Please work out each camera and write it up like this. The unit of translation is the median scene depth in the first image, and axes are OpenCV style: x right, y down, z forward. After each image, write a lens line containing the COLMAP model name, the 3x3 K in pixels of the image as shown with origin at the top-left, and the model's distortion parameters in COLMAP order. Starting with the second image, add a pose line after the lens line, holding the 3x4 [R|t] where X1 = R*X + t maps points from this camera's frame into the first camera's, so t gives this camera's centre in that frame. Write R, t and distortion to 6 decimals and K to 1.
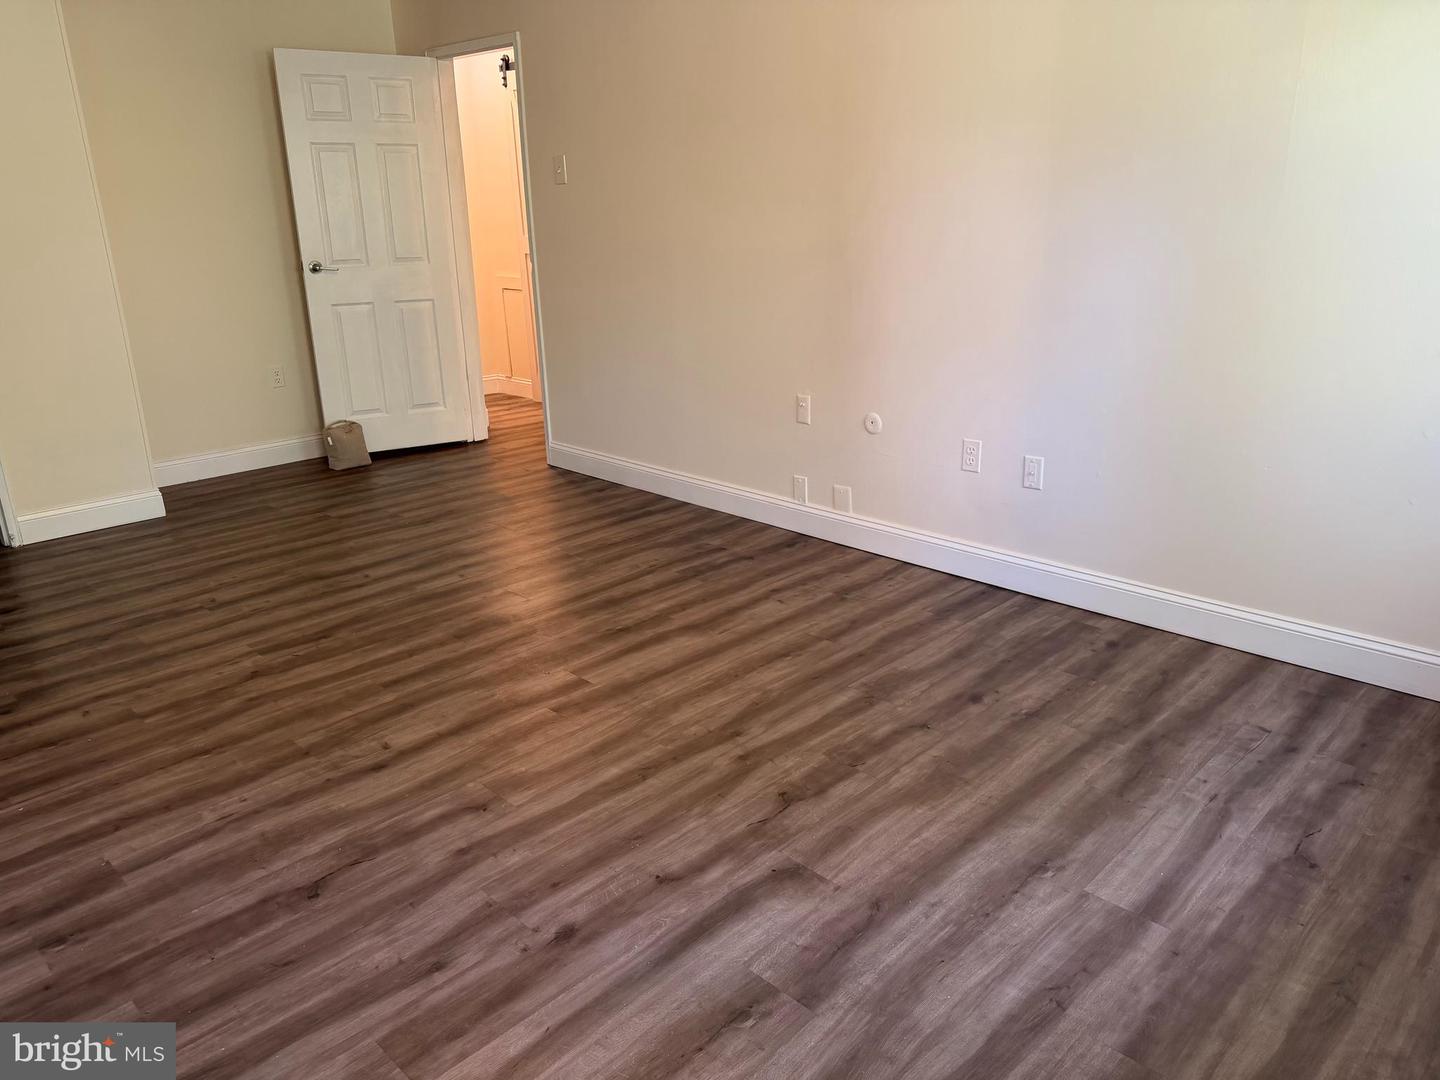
lens RADIAL K [[1026.9, 0, 718.9], [0, 1026.9, 542.2], [0, 0, 1]] dist [0.027071, -0.030967]
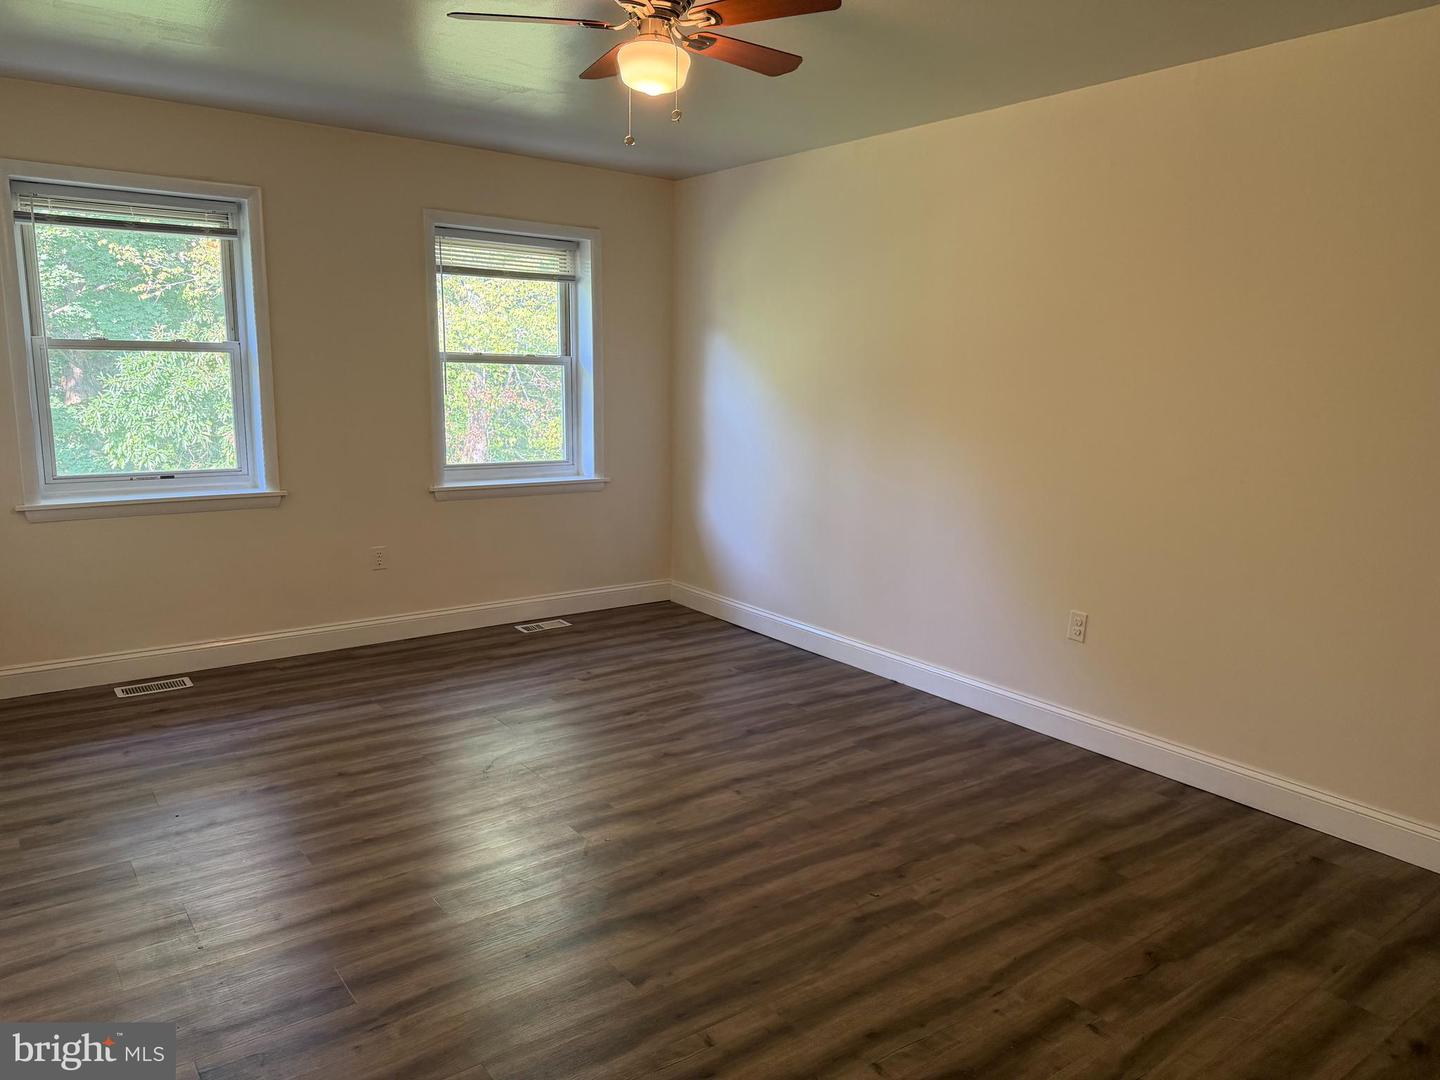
lens RADIAL K [[1026.9, 0, 723.0], [0, 1026.9, 539.3], [0, 0, 1]] dist [0.027071, -0.030967]
pose [[-0.988058, -0.024955, 0.152049, -0.513020], [0.048462, 0.886388, 0.460400, -0.724071], [-0.146263, 0.462270, -0.874593, 2.075877]]
